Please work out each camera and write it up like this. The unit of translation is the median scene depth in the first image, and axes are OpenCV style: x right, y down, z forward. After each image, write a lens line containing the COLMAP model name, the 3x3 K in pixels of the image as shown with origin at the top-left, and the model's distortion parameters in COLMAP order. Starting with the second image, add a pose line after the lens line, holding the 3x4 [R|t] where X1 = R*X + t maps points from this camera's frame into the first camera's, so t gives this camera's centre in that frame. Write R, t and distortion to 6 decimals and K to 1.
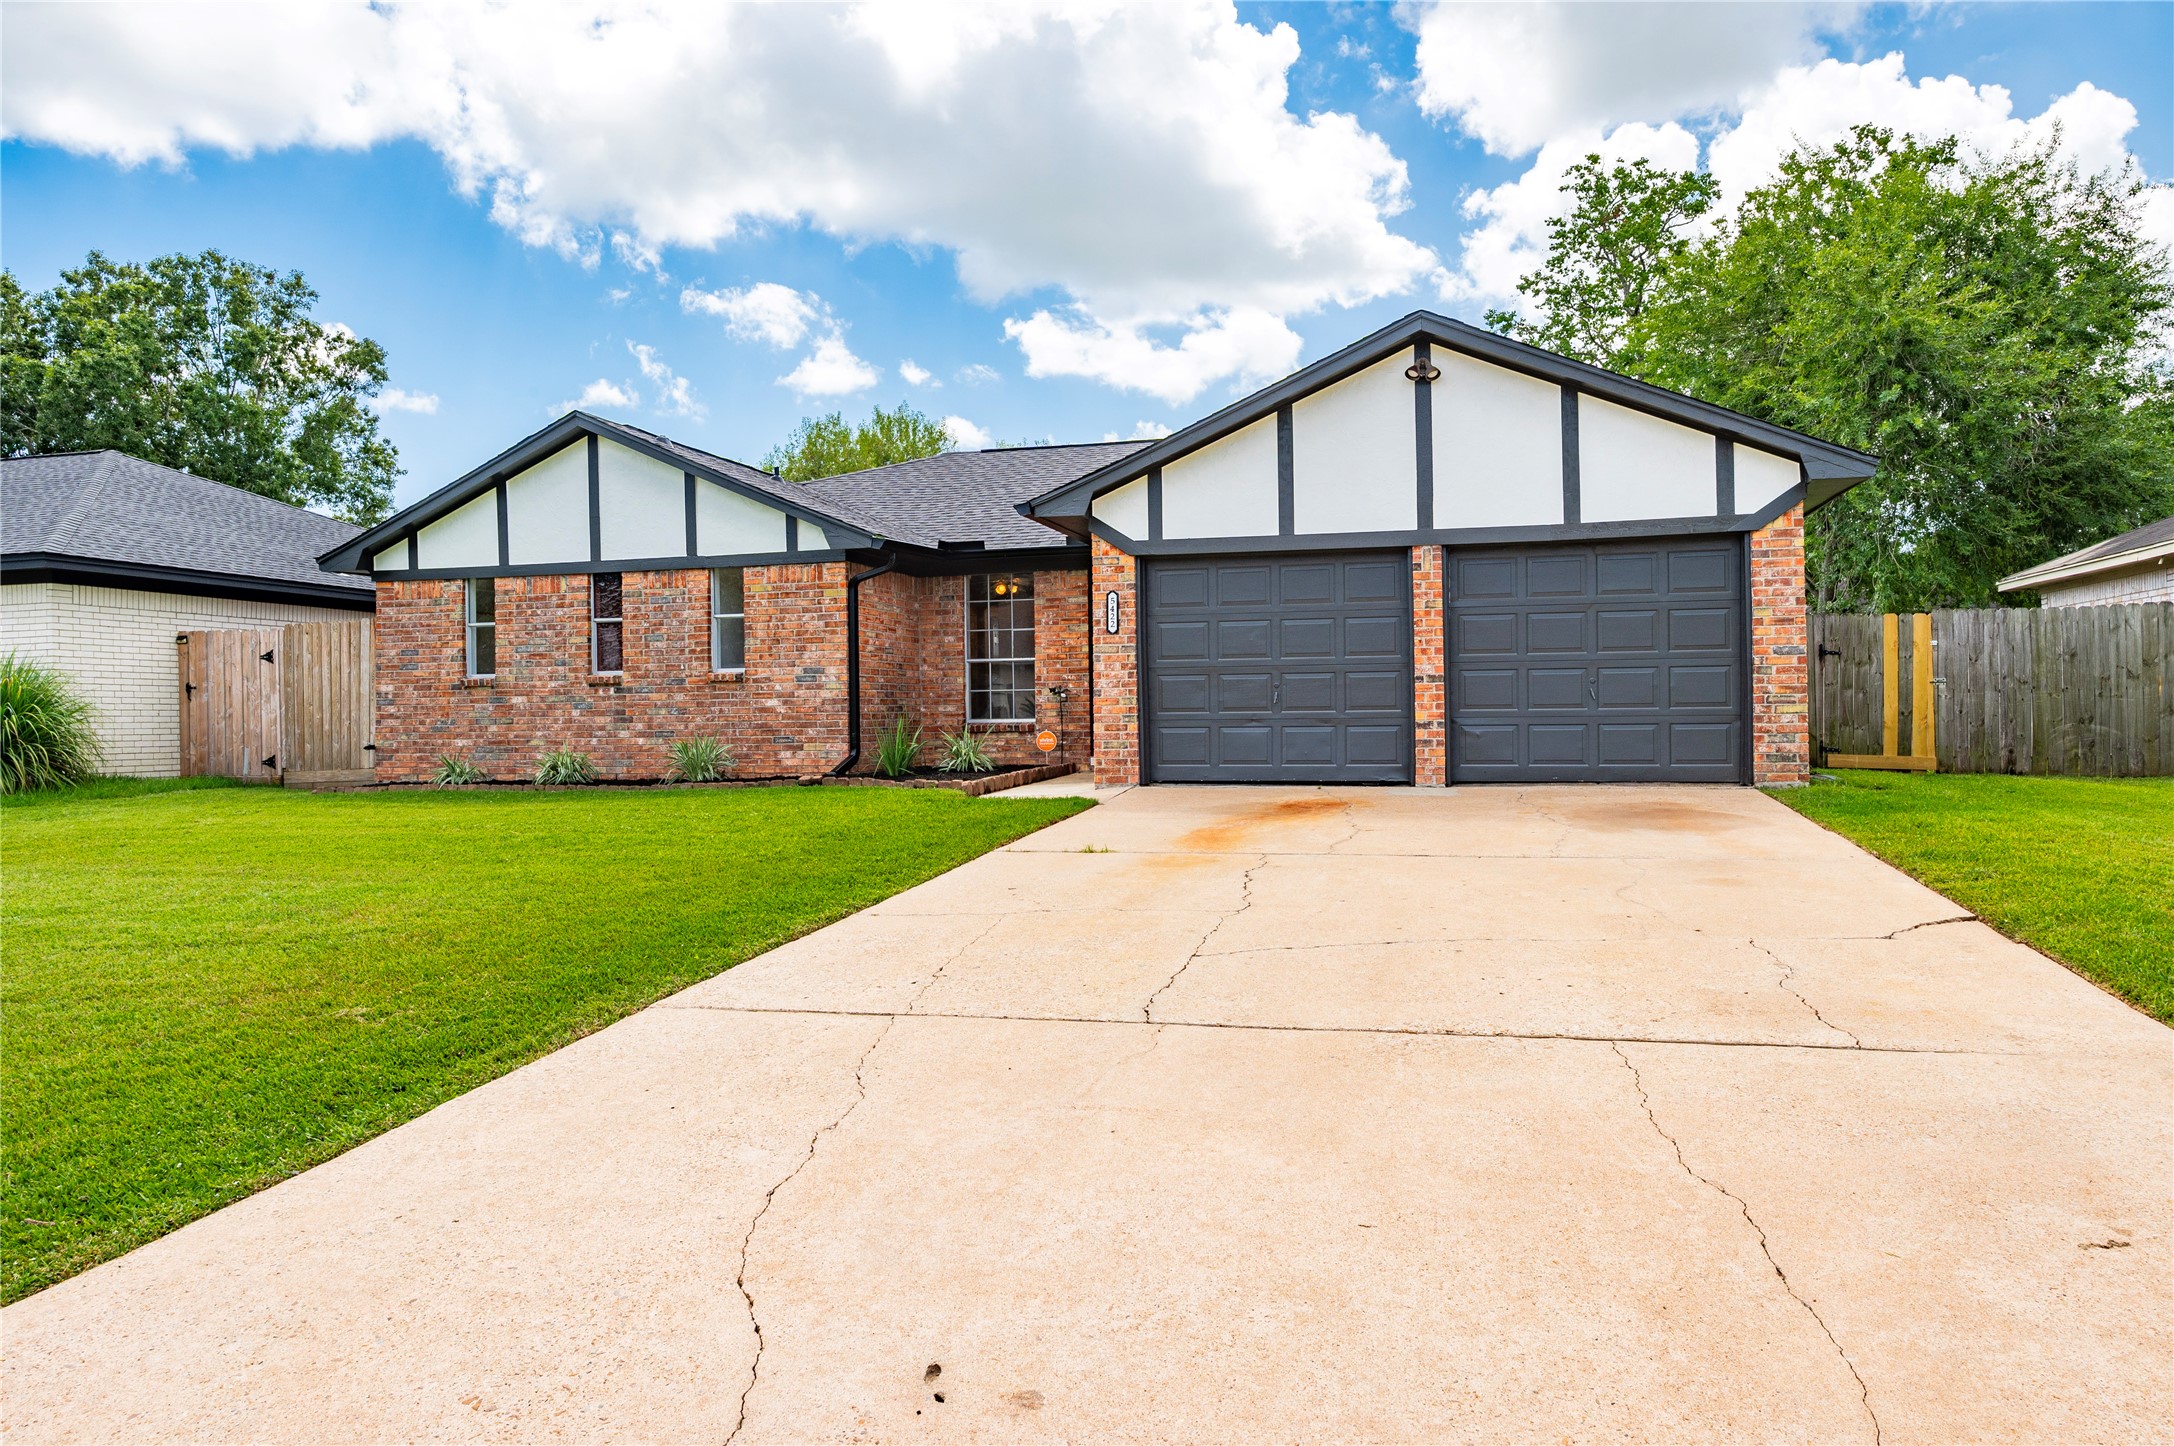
lens RADIAL K [[1489.7, 0, 1082.8], [0, 1489.7, 723.2], [0, 0, 1]] dist [0.007673, -0.013467]
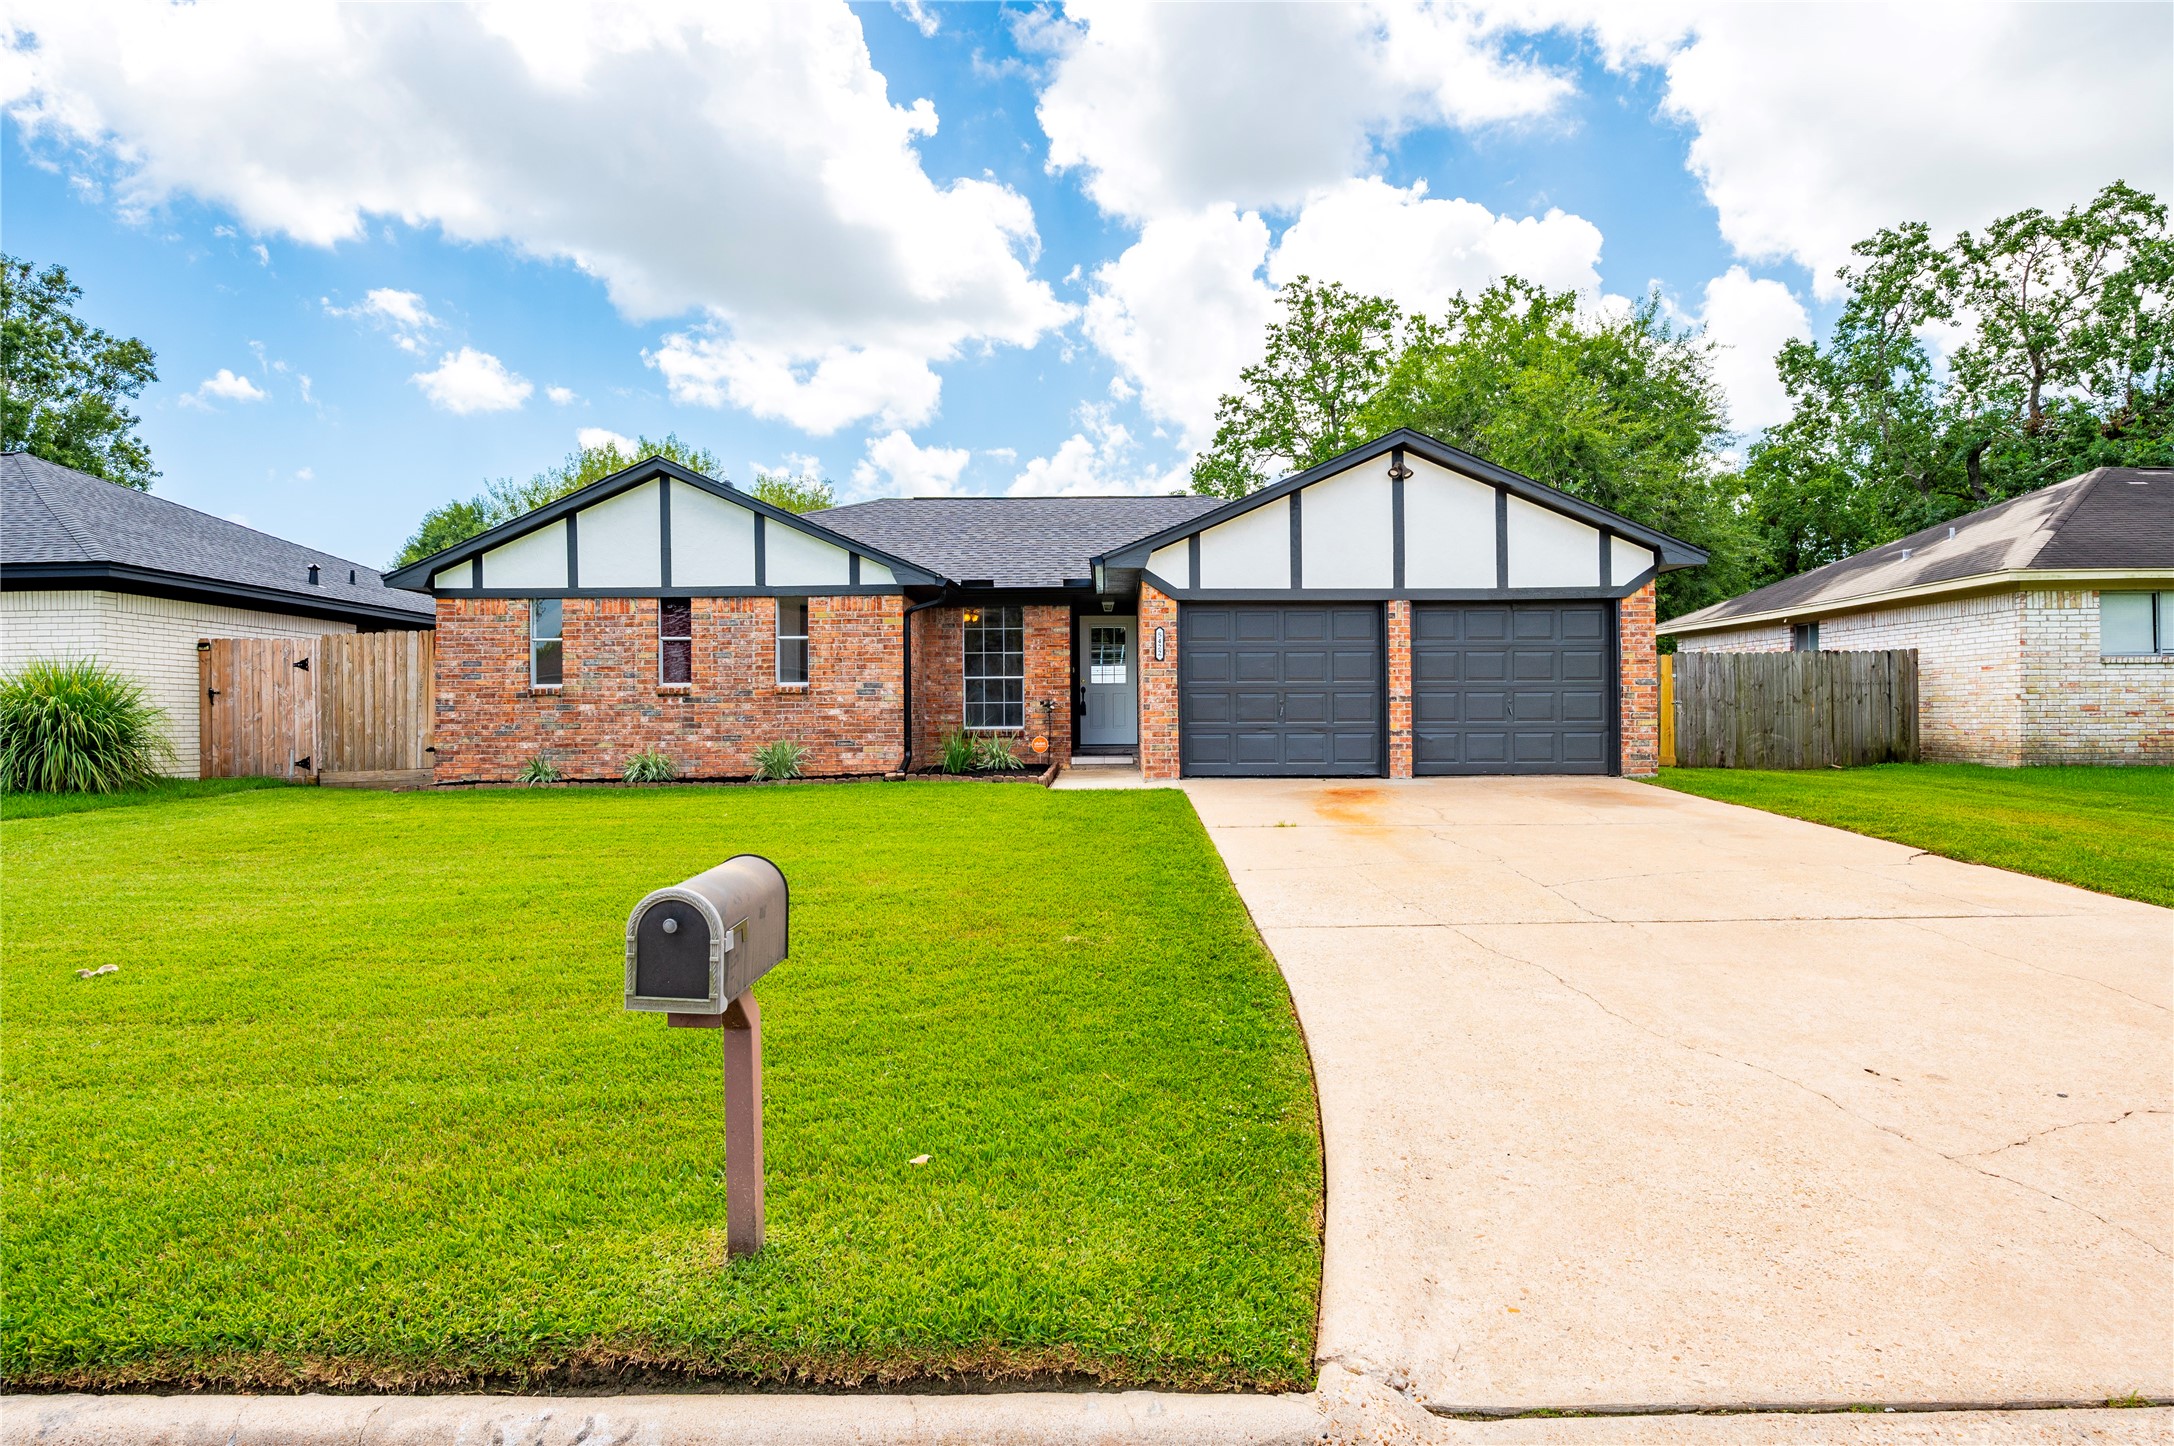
lens RADIAL K [[1336.1, 0, 1086.8], [0, 1336.1, 725.0], [0, 0, 1]] dist [0.001594, -0.005821]
pose [[0.965125, 0.004745, 0.261747, -0.271725], [-0.004183, 0.999988, -0.002701, -0.001177], [-0.261756, 0.001512, 0.965133, -0.072150]]
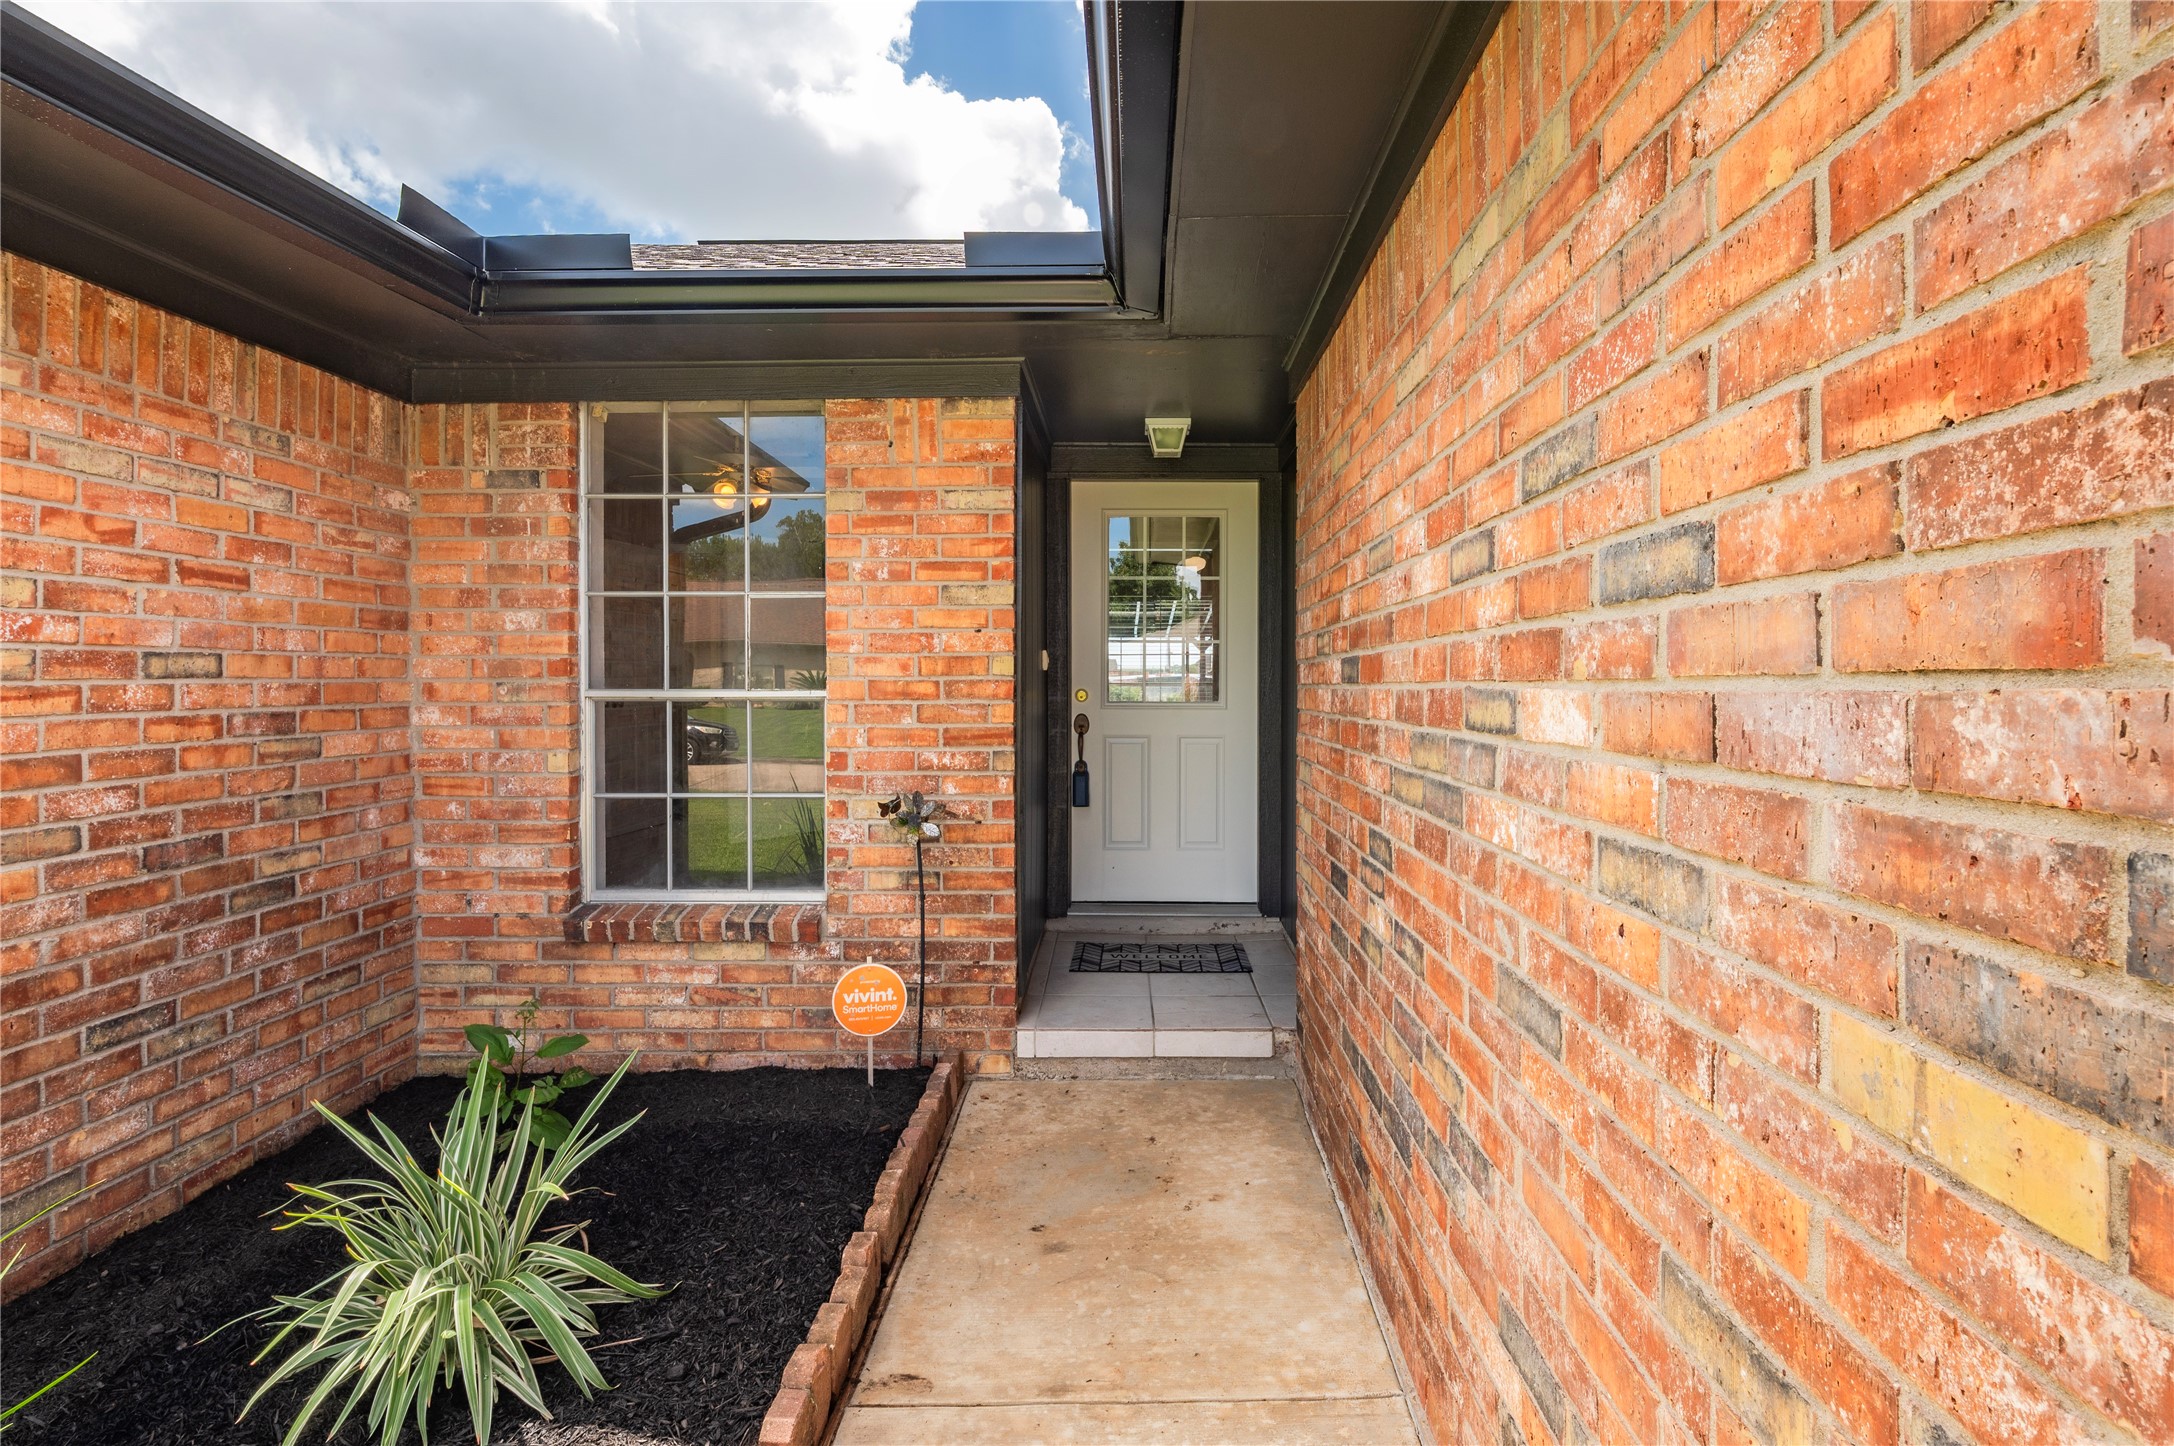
lens RADIAL K [[1091.3, 0, 1099.8], [0, 1091.3, 704.2], [0, 0, 1]] dist [0.005082, 0.000550]
pose [[0.969269, 0.009752, 0.245811, -0.032874], [-0.010436, 0.999944, 0.001479, -0.042447], [-0.245783, -0.003999, 0.969317, 0.782492]]
